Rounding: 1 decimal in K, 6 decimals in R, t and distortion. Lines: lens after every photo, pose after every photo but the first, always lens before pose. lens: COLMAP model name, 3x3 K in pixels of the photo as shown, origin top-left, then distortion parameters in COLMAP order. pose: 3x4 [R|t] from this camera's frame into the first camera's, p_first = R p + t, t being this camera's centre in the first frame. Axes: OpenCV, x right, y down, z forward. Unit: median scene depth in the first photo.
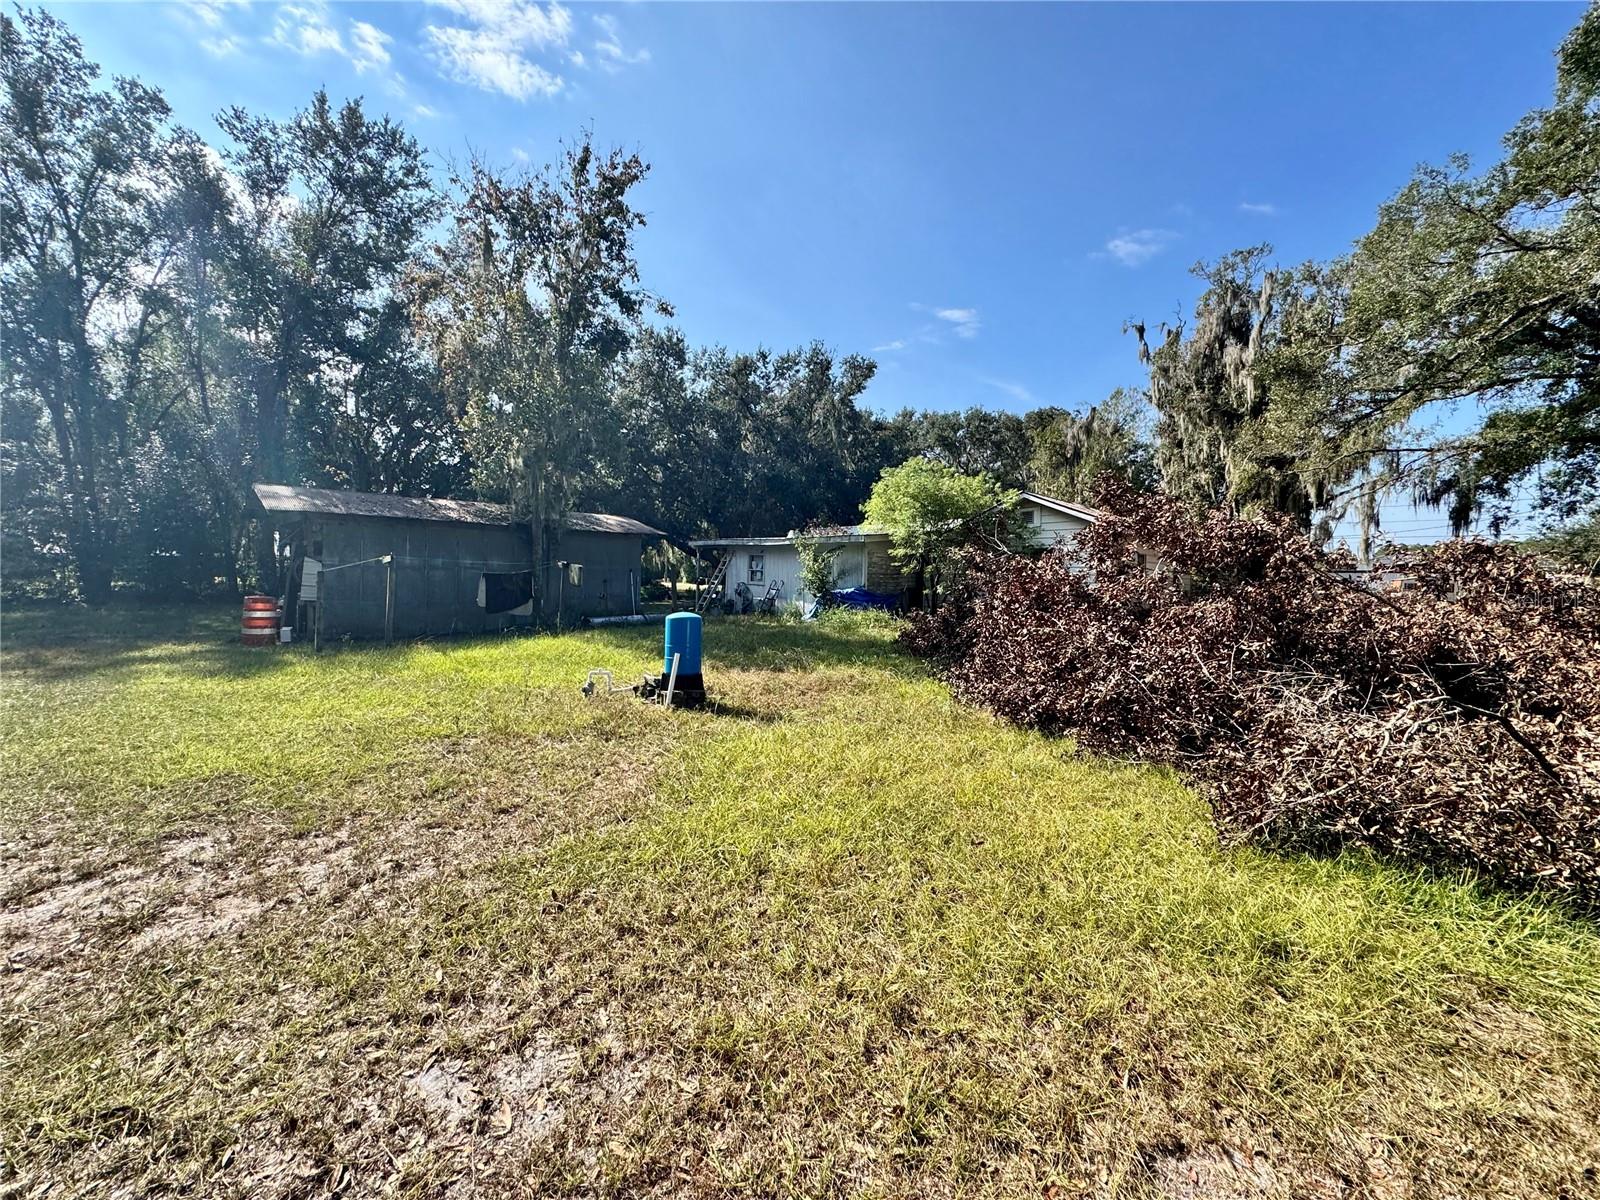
lens RADIAL K [[638.1, 0, 803.5], [0, 638.1, 592.9], [0, 0, 1]] dist [-0.007055, 0.000835]
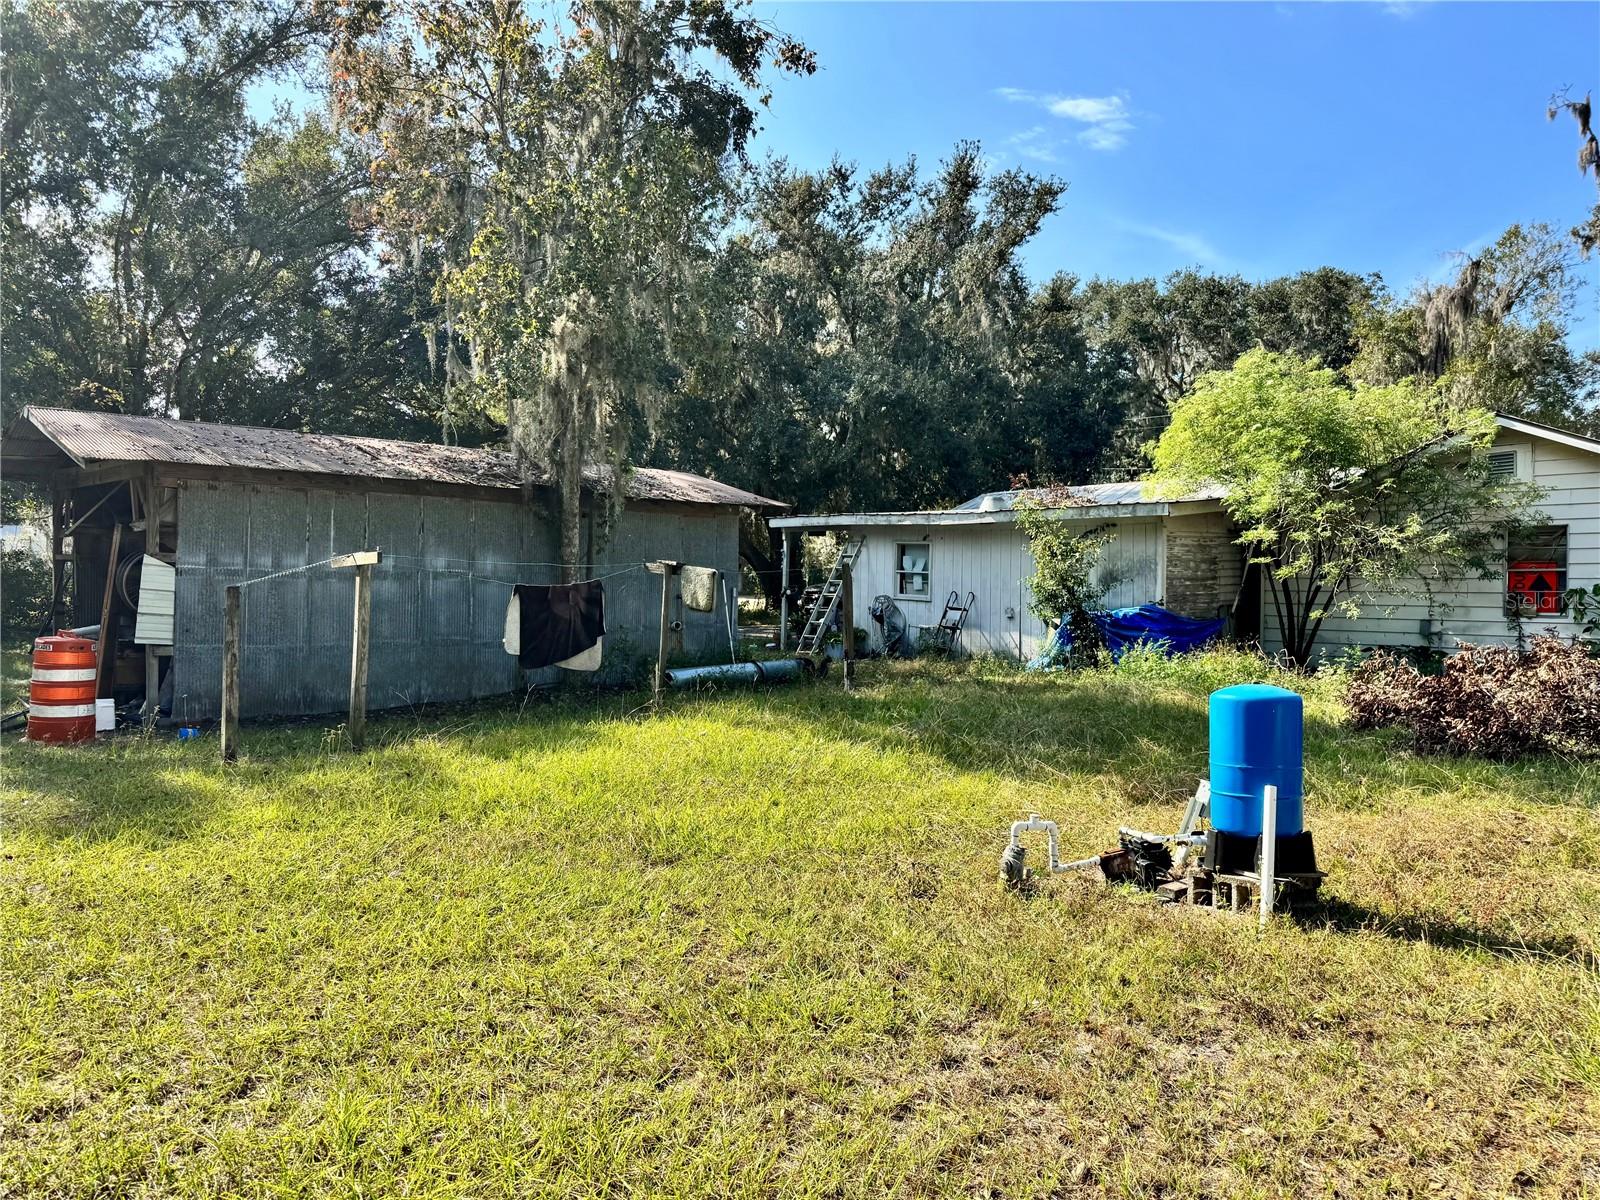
lens RADIAL K [[1125.4, 0, 806.0], [0, 1125.4, 598.7], [0, 0, 1]] dist [0.045408, -0.054234]
pose [[0.999885, -0.007267, -0.013290, -0.152936], [0.007173, 0.999949, -0.007122, -0.008125], [0.013341, 0.007026, 0.999886, 0.071941]]
